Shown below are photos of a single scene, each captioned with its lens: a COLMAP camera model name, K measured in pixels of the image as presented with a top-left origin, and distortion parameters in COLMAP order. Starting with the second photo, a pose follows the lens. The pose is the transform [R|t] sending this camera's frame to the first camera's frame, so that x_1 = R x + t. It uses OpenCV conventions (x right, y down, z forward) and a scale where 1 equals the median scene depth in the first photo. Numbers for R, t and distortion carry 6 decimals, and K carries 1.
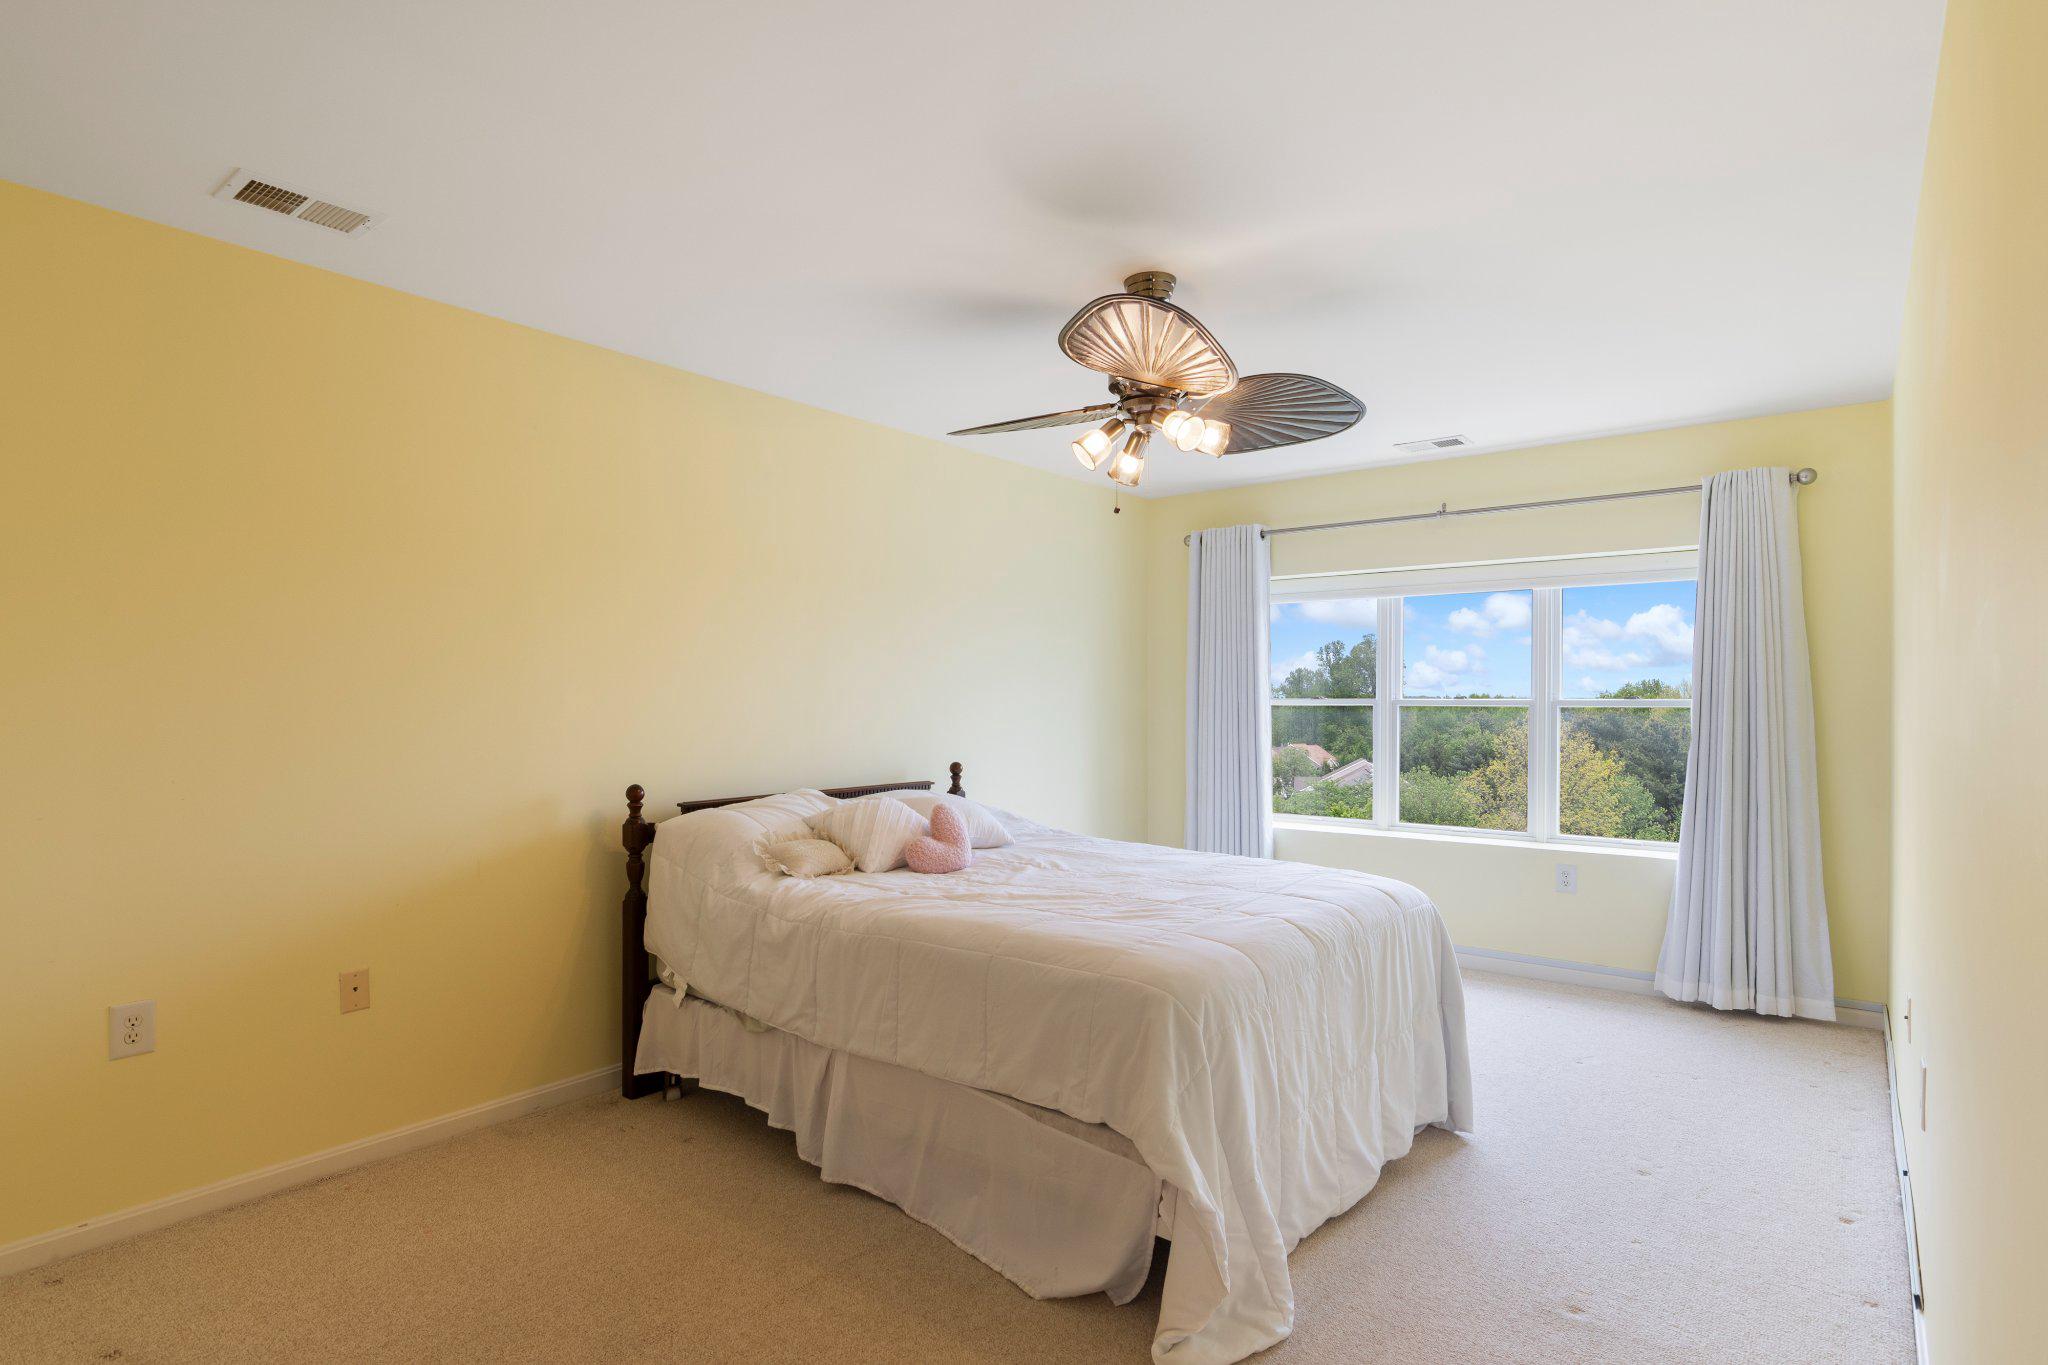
lens RADIAL K [[1039.7, 0, 1028.4], [0, 1039.7, 700.2], [0, 0, 1]] dist [-0.004885, -0.003493]
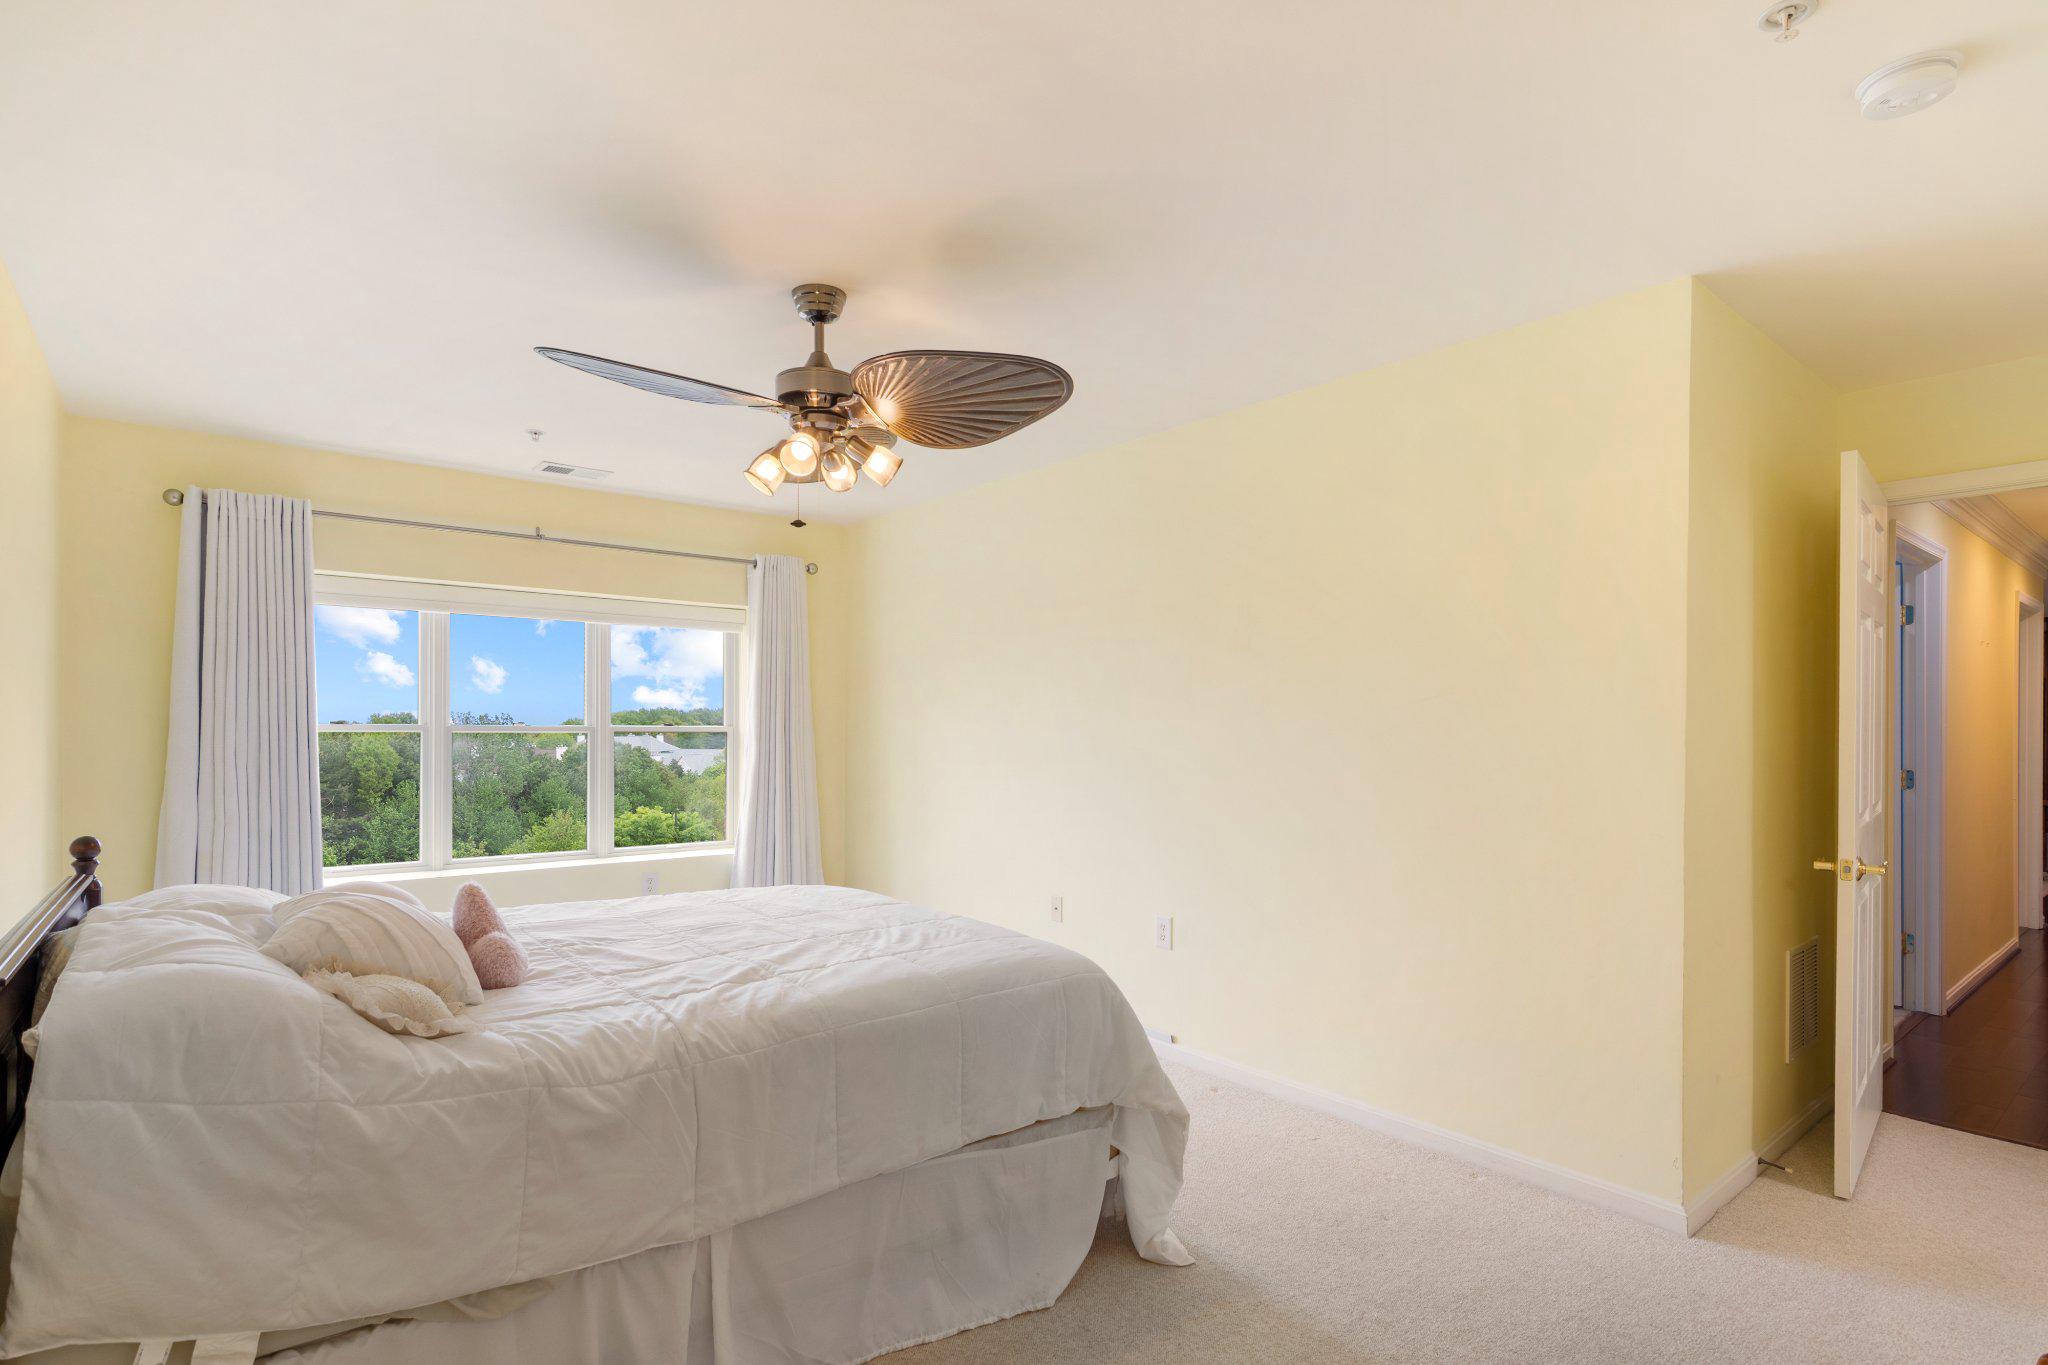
lens RADIAL K [[1000.2, 0, 1008.3], [0, 1000.2, 722.1], [0, 0, 1]] dist [-0.003291, -0.000460]
pose [[0.234345, 0.004723, 0.972142, -0.705121], [-0.004073, 0.999984, -0.003876, -0.004314], [-0.972145, -0.003051, 0.234361, 0.580812]]
